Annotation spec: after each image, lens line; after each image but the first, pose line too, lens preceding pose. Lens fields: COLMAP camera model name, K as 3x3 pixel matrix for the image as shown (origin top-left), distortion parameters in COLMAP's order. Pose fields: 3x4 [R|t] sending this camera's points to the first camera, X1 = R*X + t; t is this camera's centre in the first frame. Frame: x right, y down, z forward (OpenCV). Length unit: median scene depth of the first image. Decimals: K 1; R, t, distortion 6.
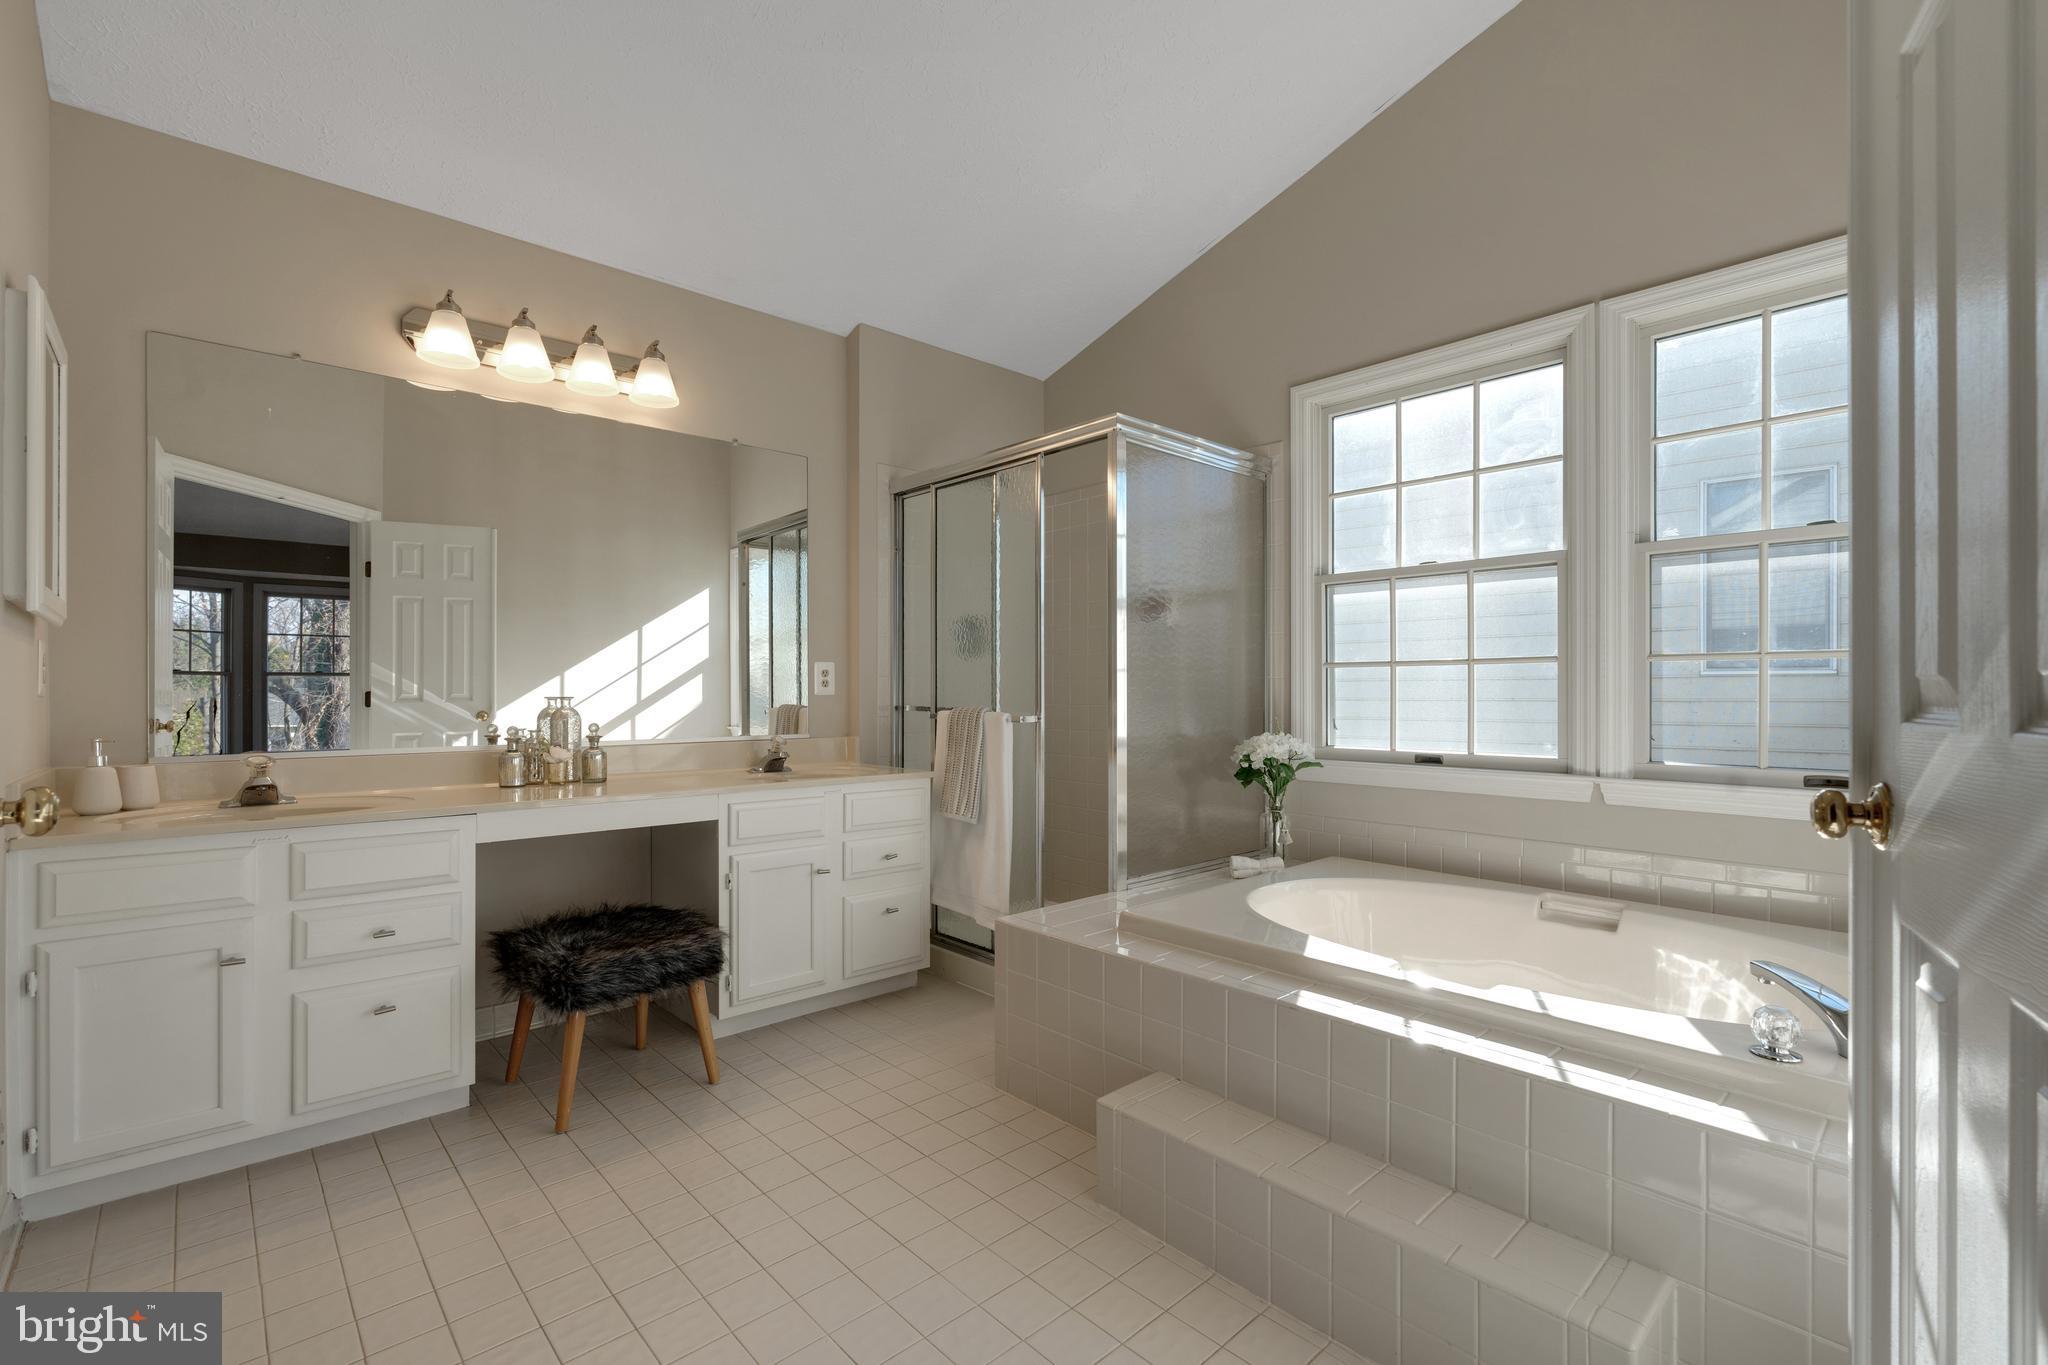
lens RADIAL K [[901.6, 0, 1021.6], [0, 901.6, 690.3], [0, 0, 1]] dist [-0.003162, 0.000551]
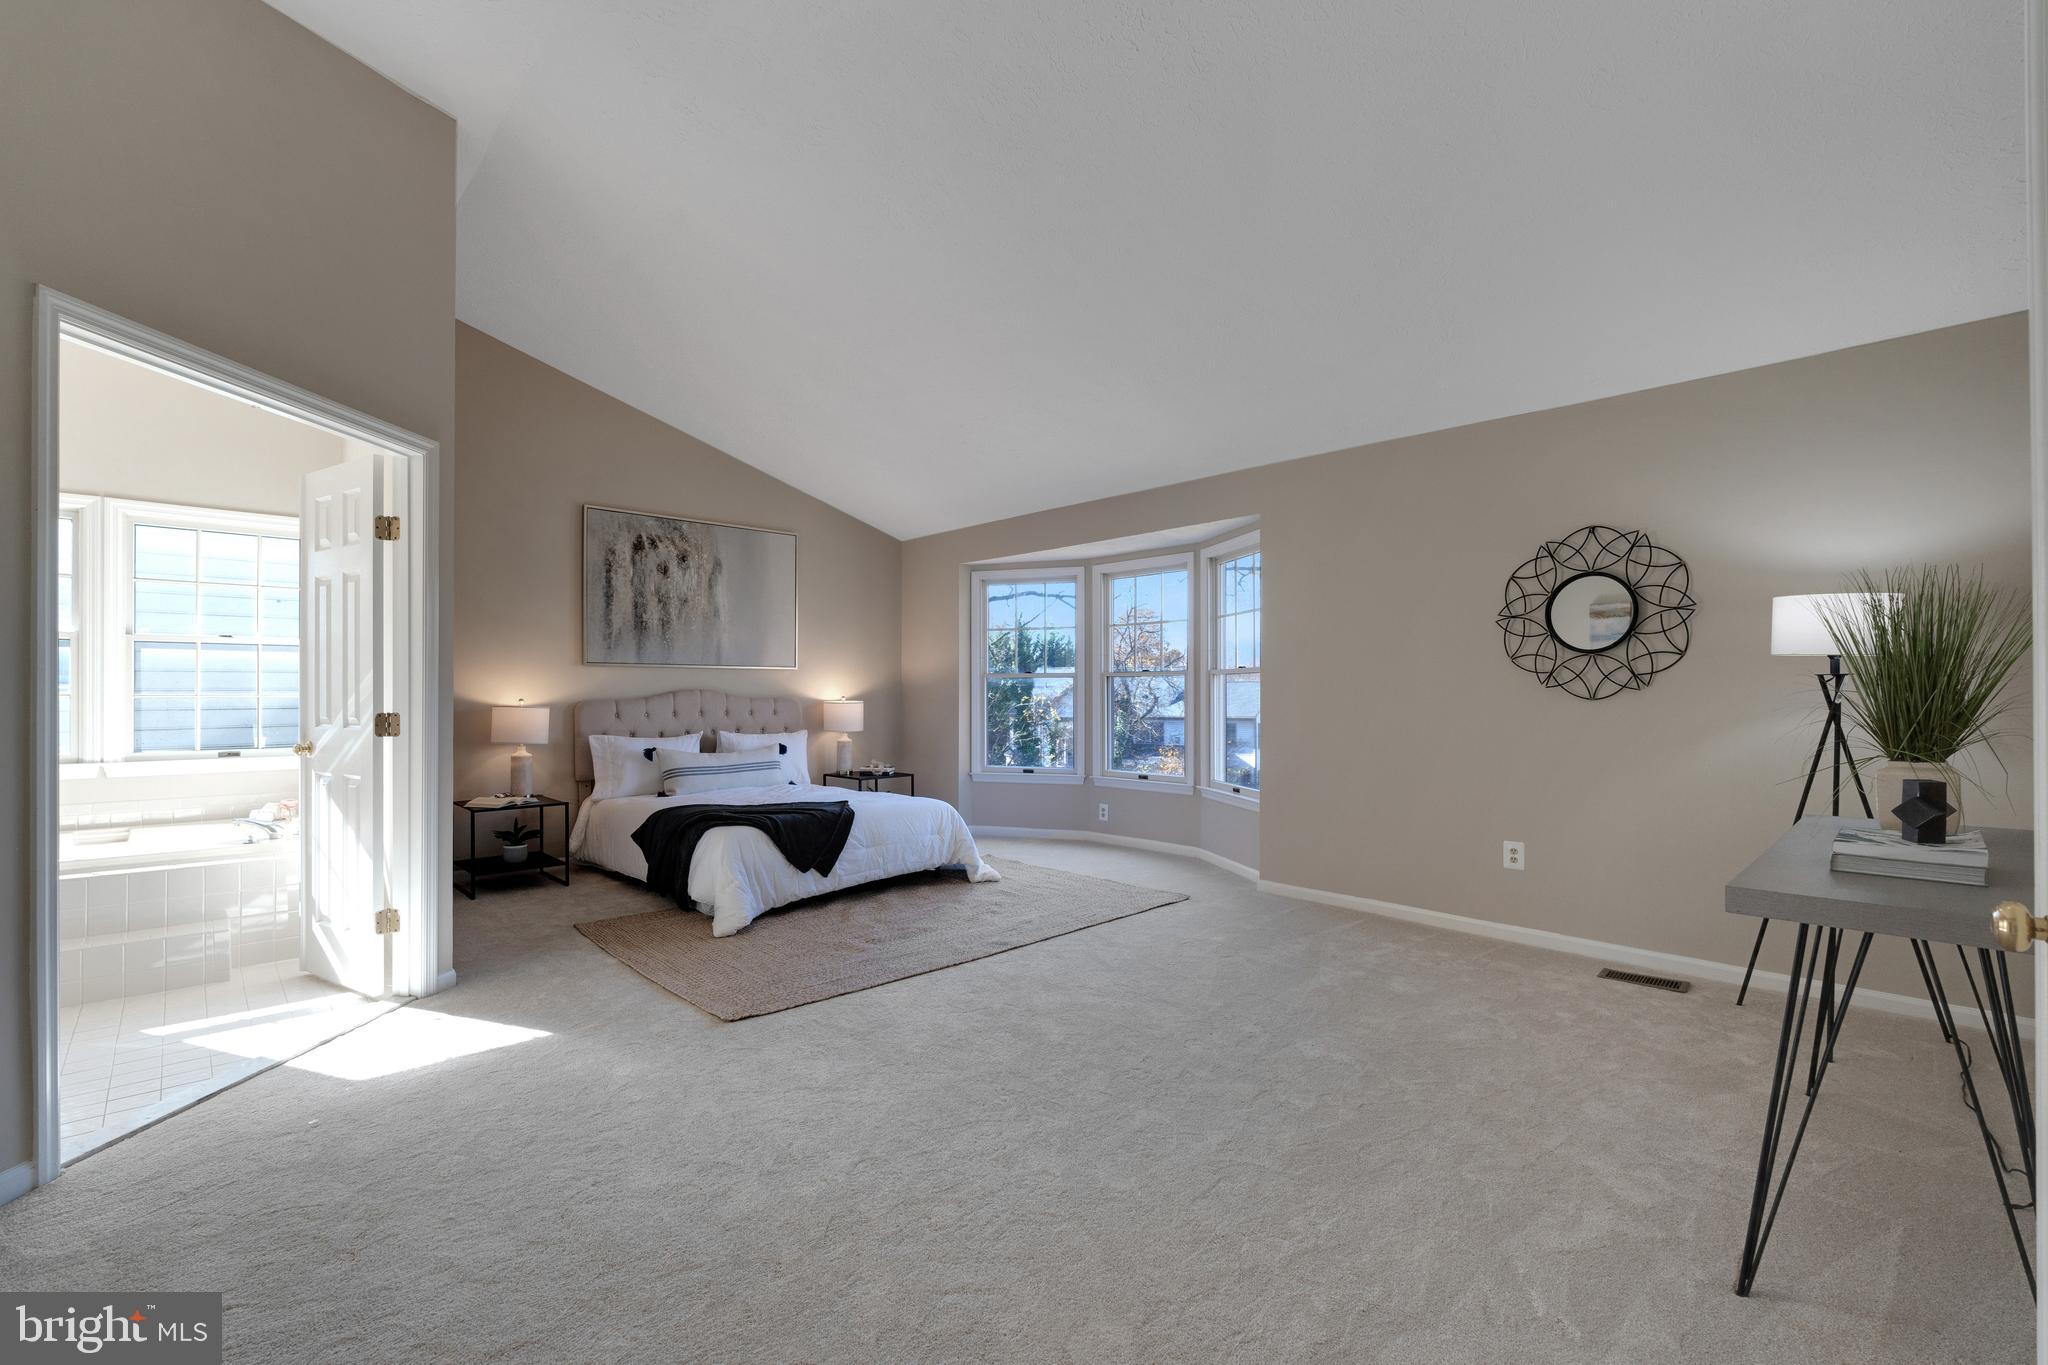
lens RADIAL K [[901.6, 0, 1009.4], [0, 901.6, 687.1], [0, 0, 1]] dist [-0.003162, 0.000551]
pose [[0.000430, 0.004425, 0.999990, -1.052855], [-0.000763, 0.999990, -0.004425, -0.044094], [-1.000000, -0.000761, 0.000433, -0.737837]]
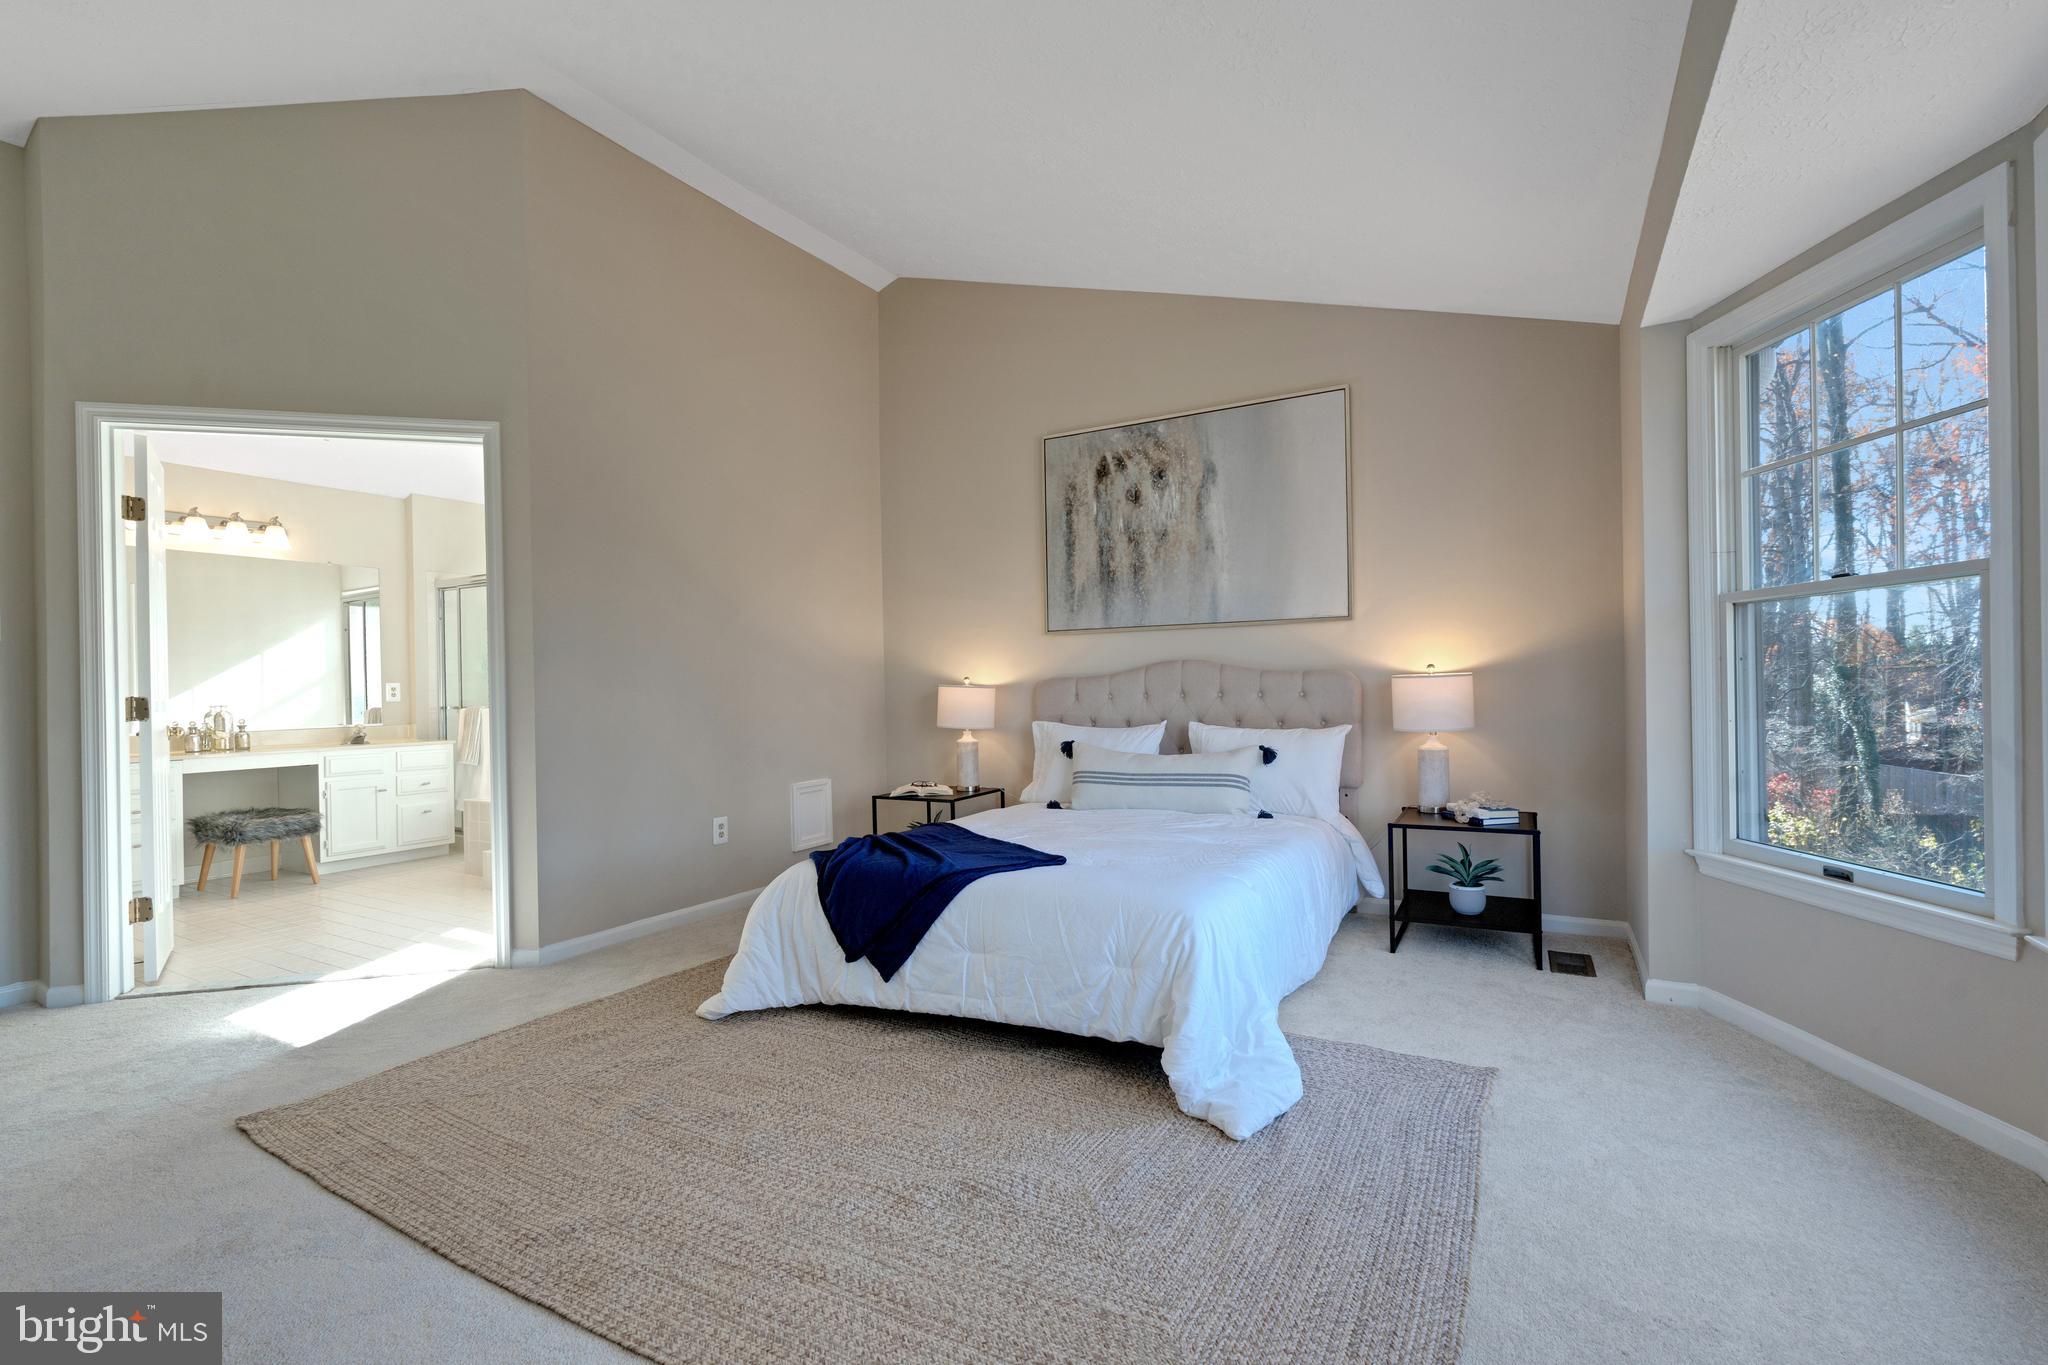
lens RADIAL K [[901.6, 0, 1025.0], [0, 901.6, 684.9], [0, 0, 1]] dist [-0.003162, 0.000551]
pose [[0.951787, -0.016842, 0.306298, 0.545615], [0.017206, 0.999851, 0.001512, -0.010309], [-0.306278, 0.003831, 0.951935, -1.381537]]
